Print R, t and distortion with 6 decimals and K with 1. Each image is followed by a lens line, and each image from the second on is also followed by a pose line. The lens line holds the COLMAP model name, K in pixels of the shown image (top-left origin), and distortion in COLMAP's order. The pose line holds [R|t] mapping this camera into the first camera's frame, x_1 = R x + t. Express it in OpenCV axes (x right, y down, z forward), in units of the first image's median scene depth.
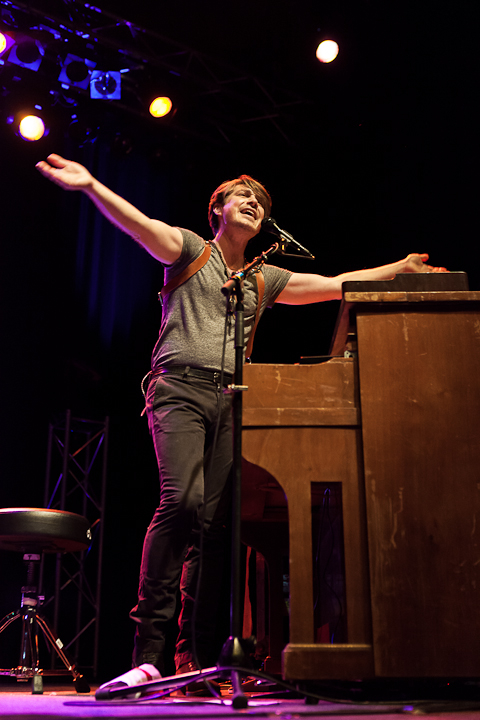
lens RADIAL K [[884.9, 0, 240.0], [0, 884.9, 360.0], [0, 0, 1]] dist [-0.017283, -0.016118]
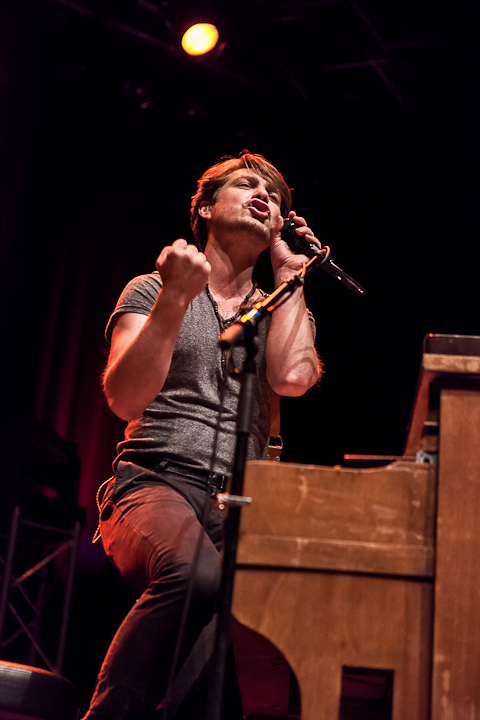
lens RADIAL K [[1409.8, 0, 240.0], [0, 1409.8, 360.0], [0, 0, 1]] dist [-0.028681, 0.044959]
pose [[0.996041, 0.066213, -0.059322, 0.052572], [-0.069507, 0.996048, -0.055291, -0.010953], [0.055426, 0.059196, 0.996706, 0.033271]]
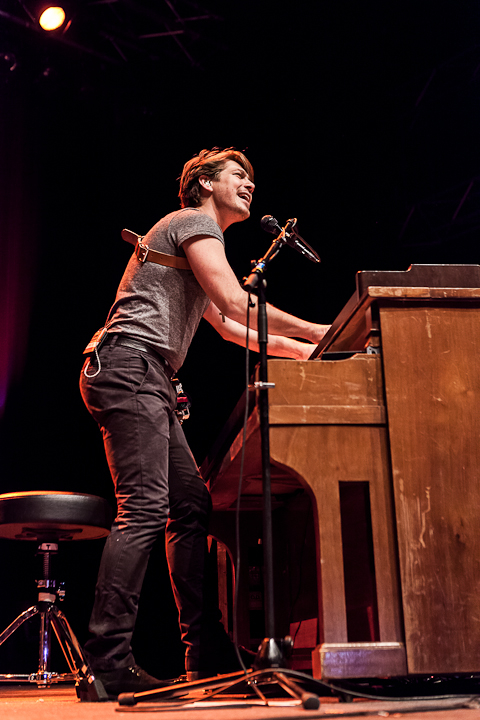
lens RADIAL K [[1039.7, 0, 240.0], [0, 1039.7, 360.0], [0, 0, 1]] dist [-0.014549, 0.006681]
pose [[0.989446, 0.012288, 0.144383, -0.194431], [-0.020242, 0.998349, 0.053748, -0.056737], [-0.143484, -0.056104, 0.988061, -0.122322]]
